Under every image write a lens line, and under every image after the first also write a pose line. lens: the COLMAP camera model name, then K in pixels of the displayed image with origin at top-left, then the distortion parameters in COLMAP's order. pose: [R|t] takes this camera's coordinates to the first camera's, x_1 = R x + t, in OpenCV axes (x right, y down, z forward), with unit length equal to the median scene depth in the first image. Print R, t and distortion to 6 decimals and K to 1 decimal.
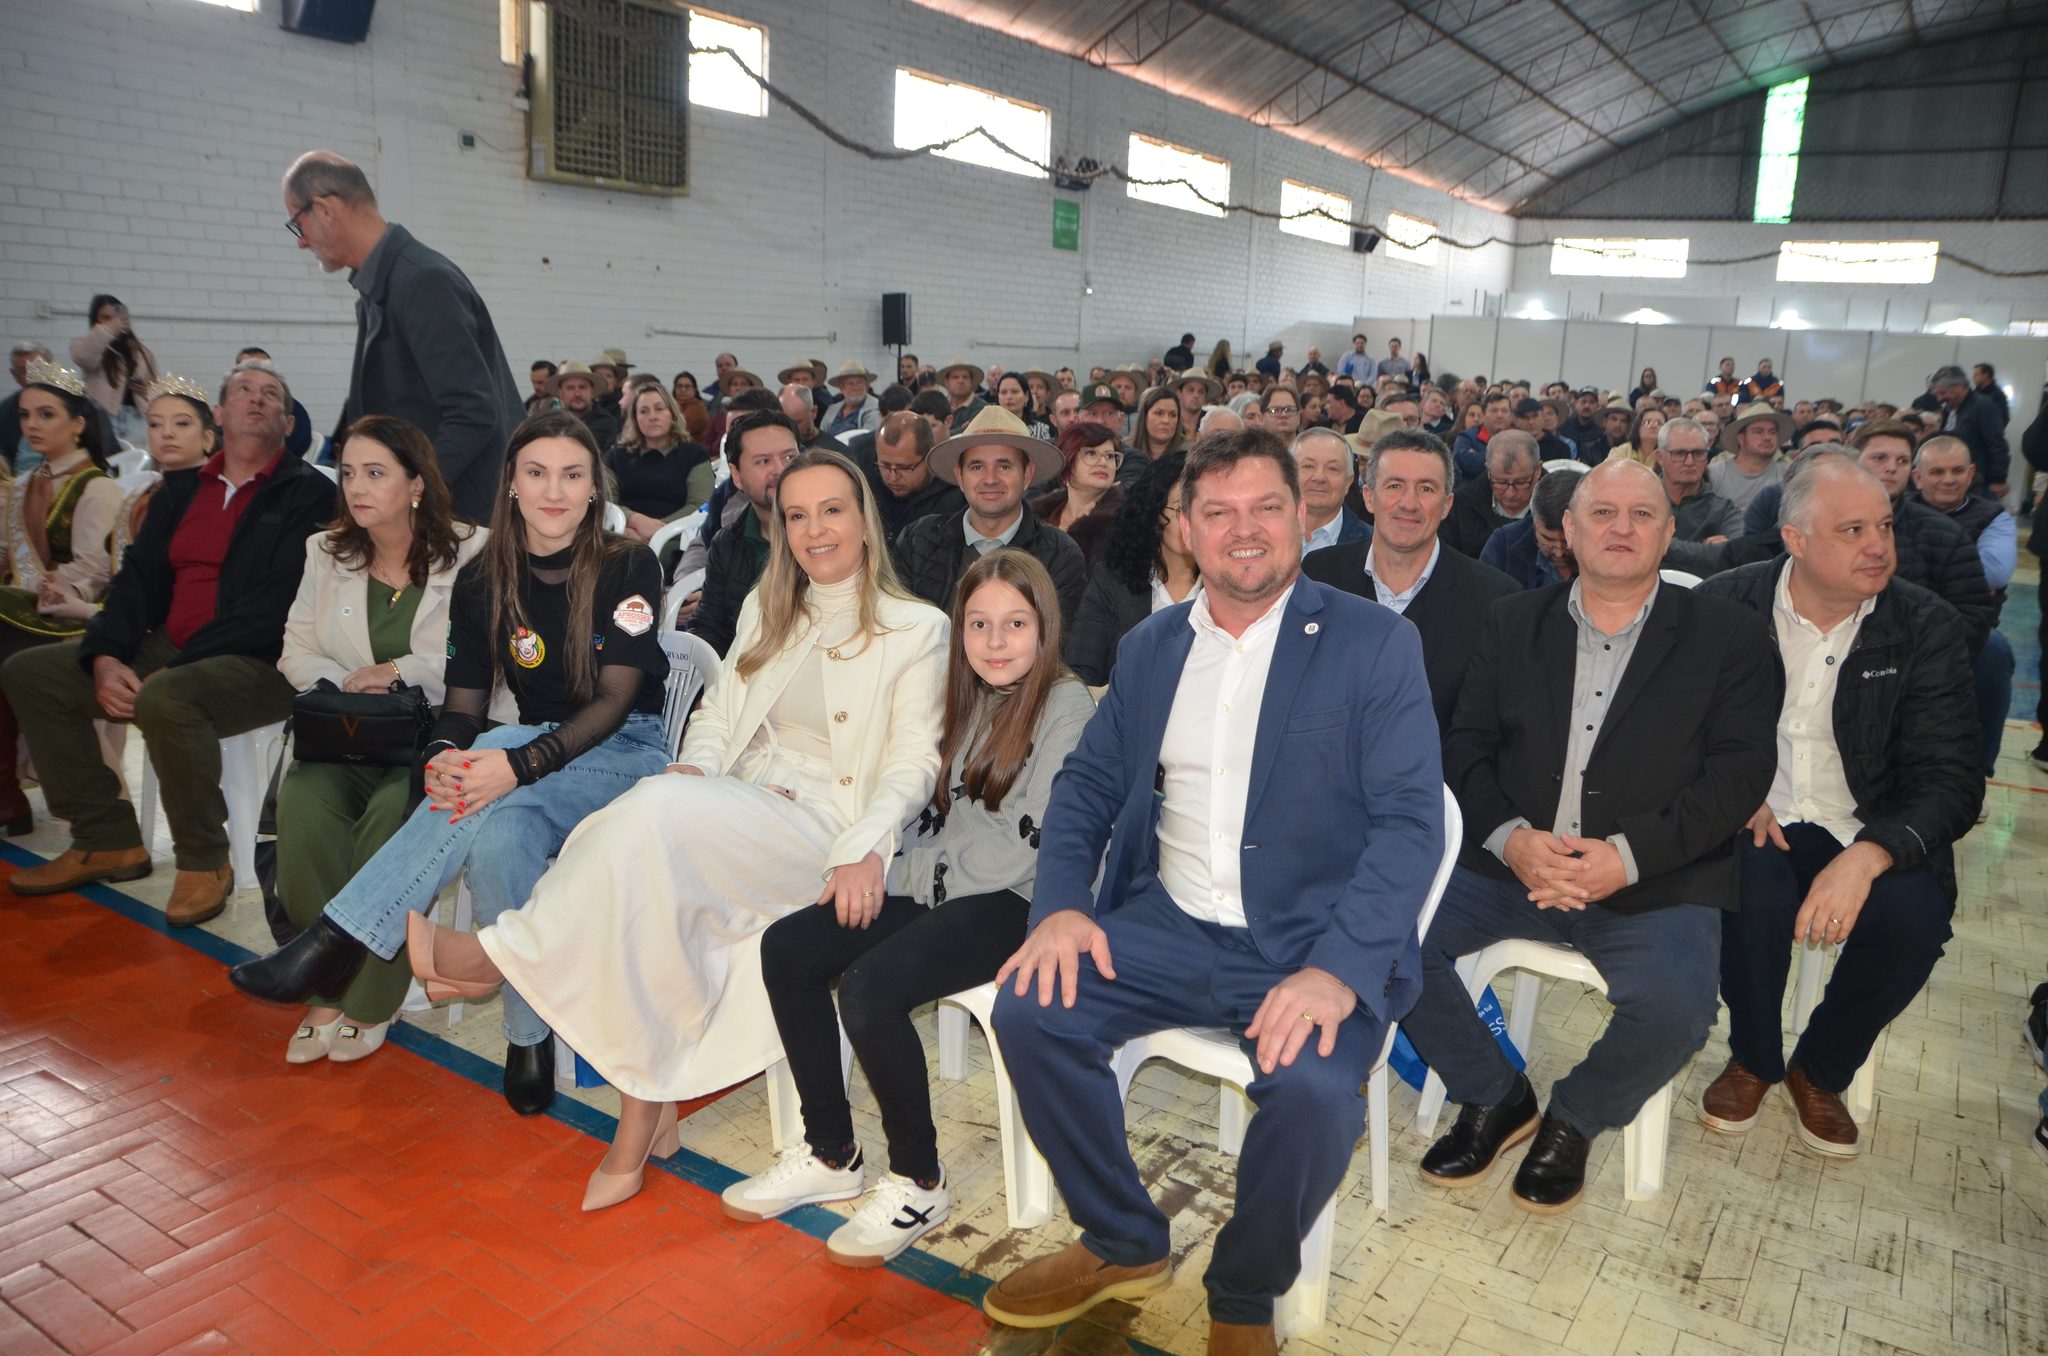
lens RADIAL K [[1492.9, 0, 1048.7], [0, 1492.9, 660.0], [0, 0, 1]] dist [-0.108514, 0.092572]
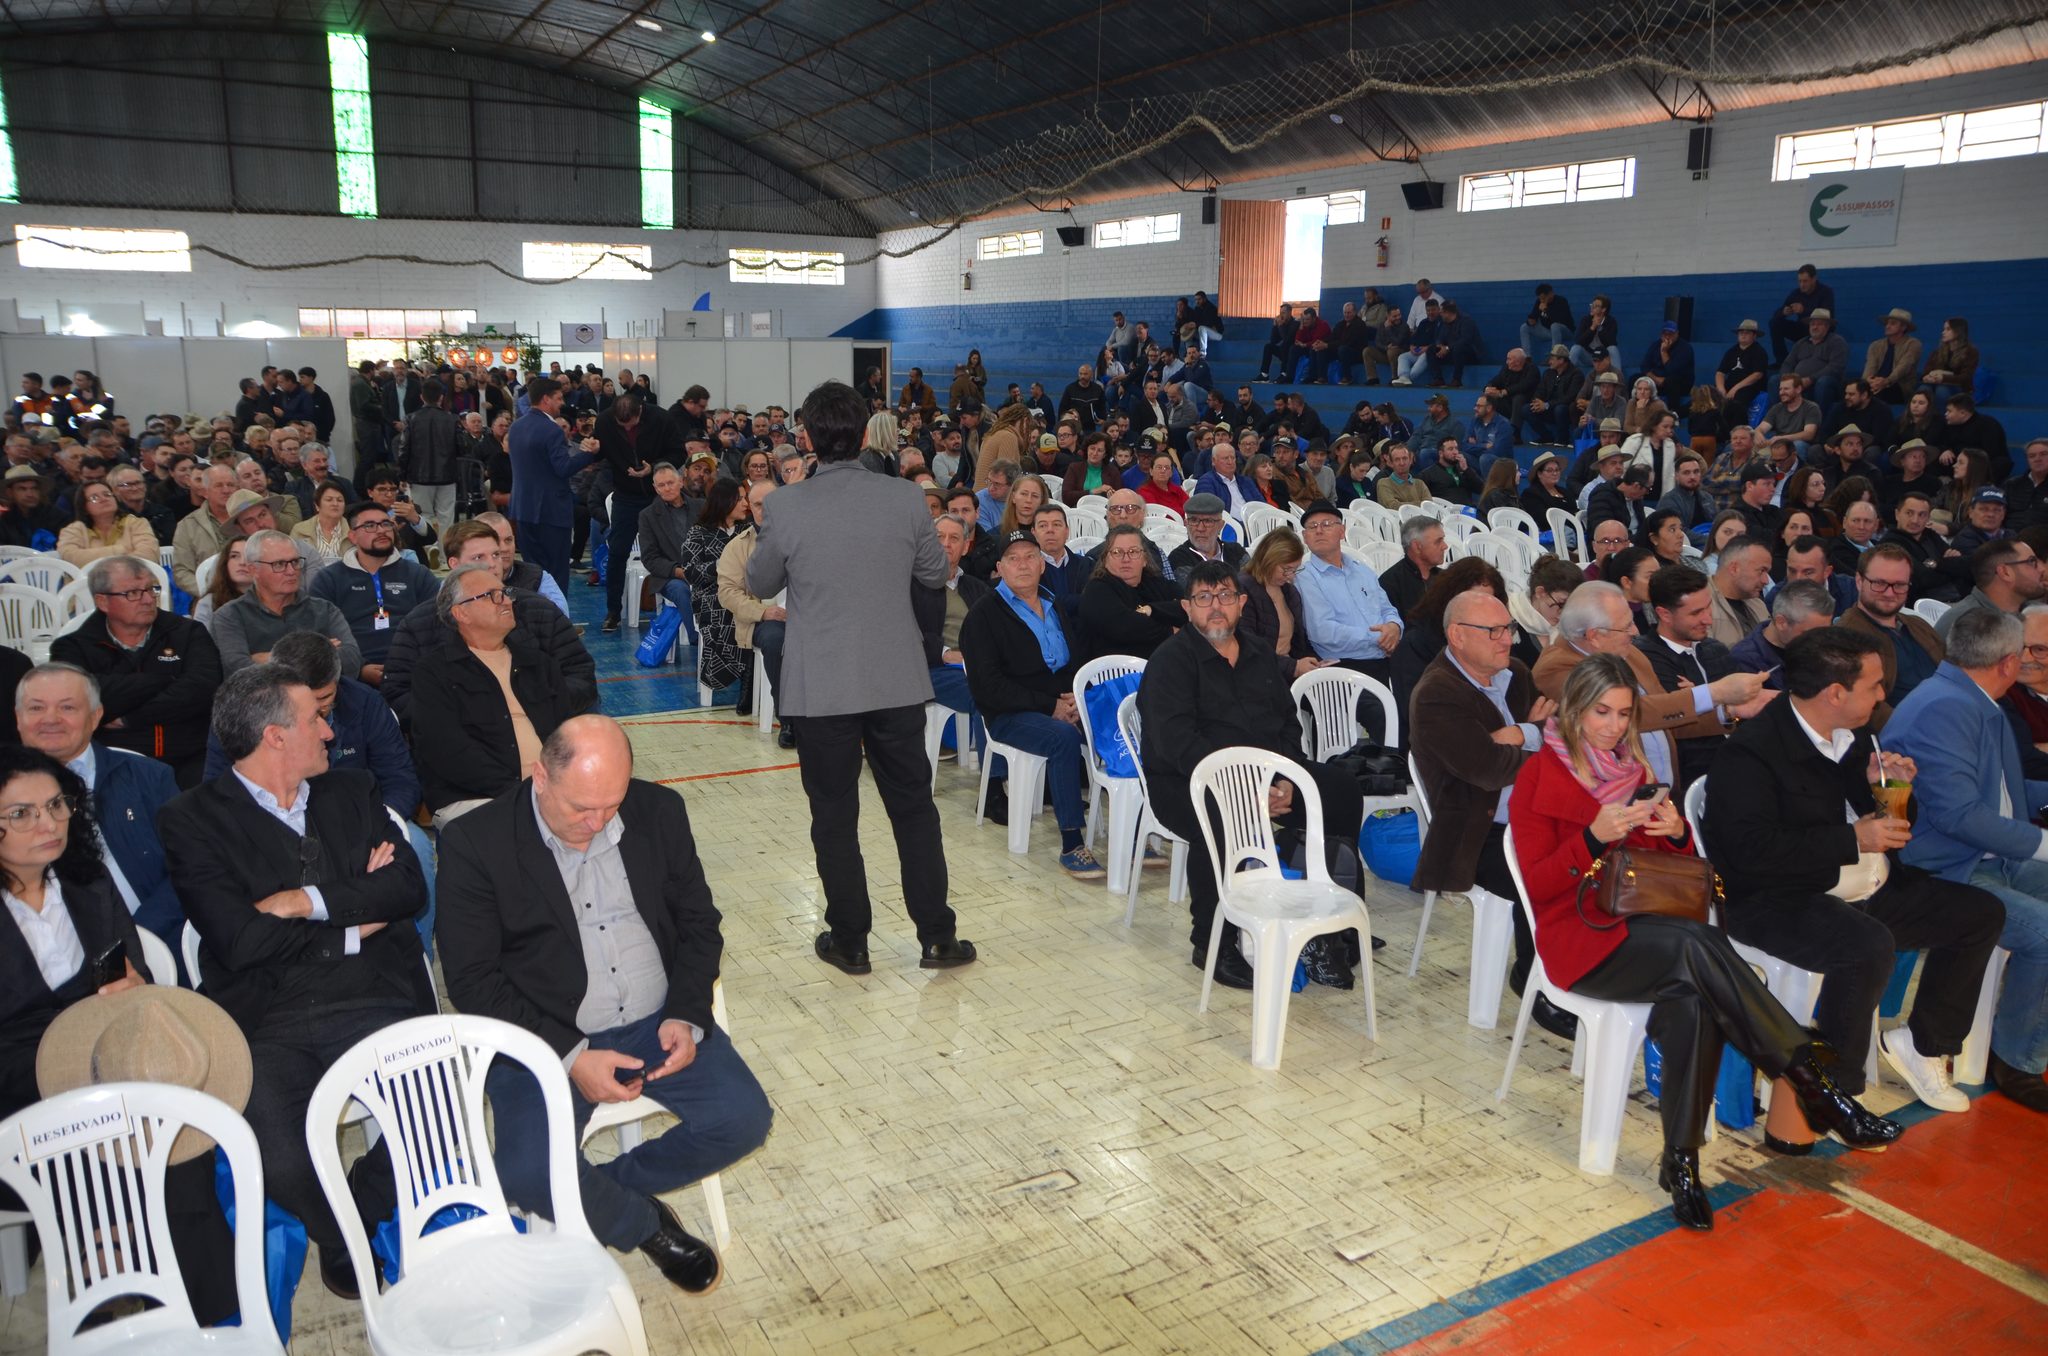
lens RADIAL K [[1487.3, 0, 1027.8], [0, 1487.3, 691.4], [0, 0, 1]] dist [-0.117237, 0.097438]
pose [[0.477515, -0.227999, 0.848526, -0.092729], [0.188821, 0.969809, 0.154327, -0.055339], [-0.858095, 0.086527, 0.506149, 0.026311]]
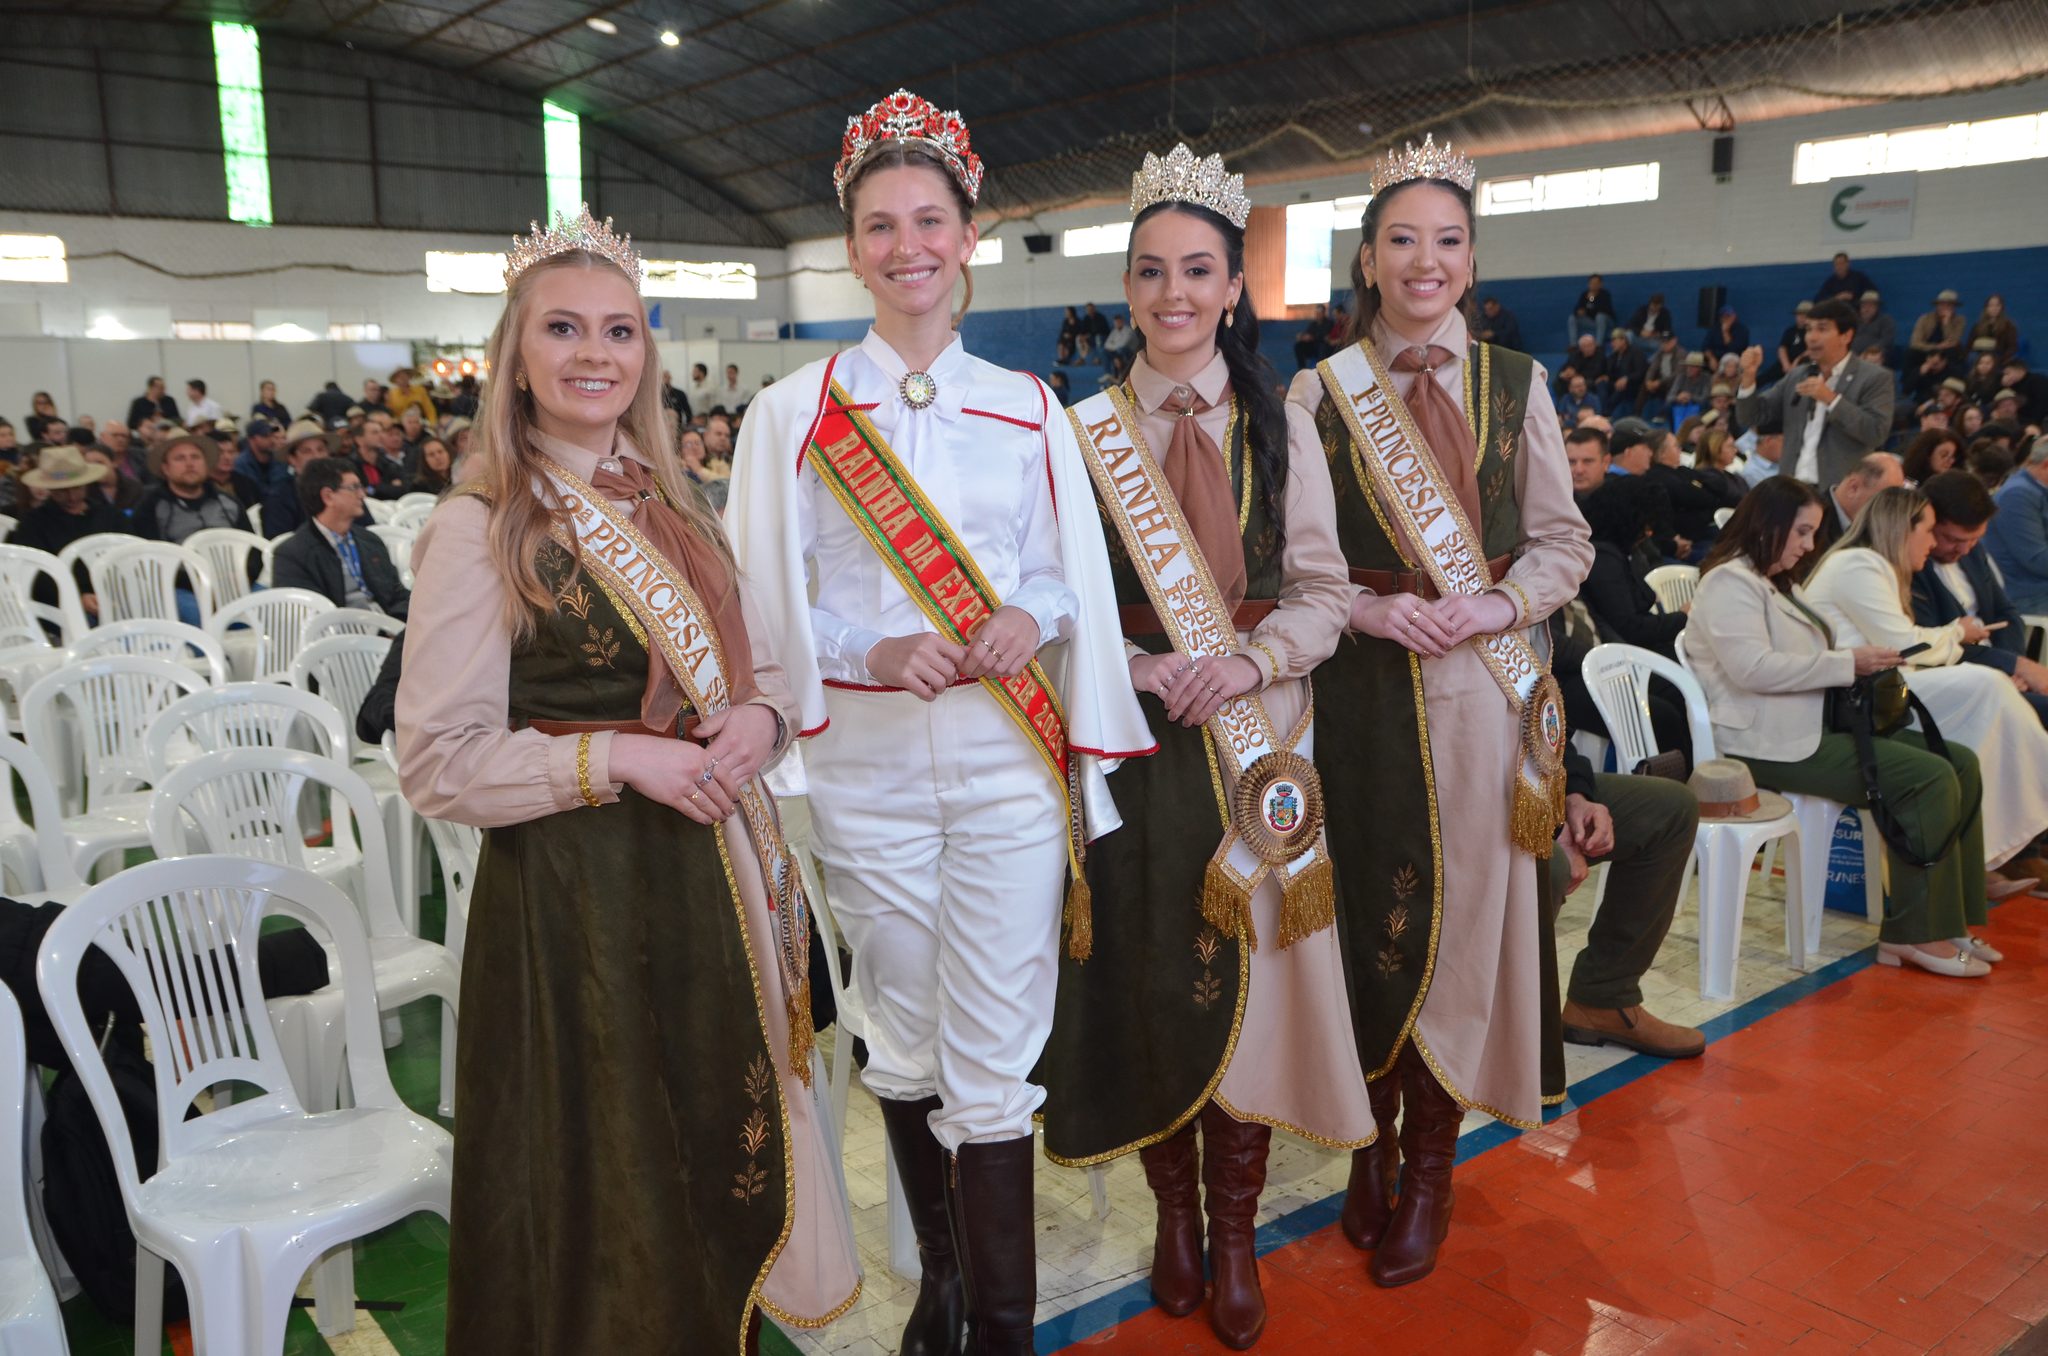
lens RADIAL K [[1627.6, 0, 1024.1], [0, 1627.6, 684.2], [0, 0, 1]] dist [-0.087771, 0.103678]
pose [[0.328470, -0.211187, 0.920602, -0.483341], [0.213026, 0.966133, 0.145625, -0.088632], [-0.920178, 0.148278, 0.362334, 0.309130]]
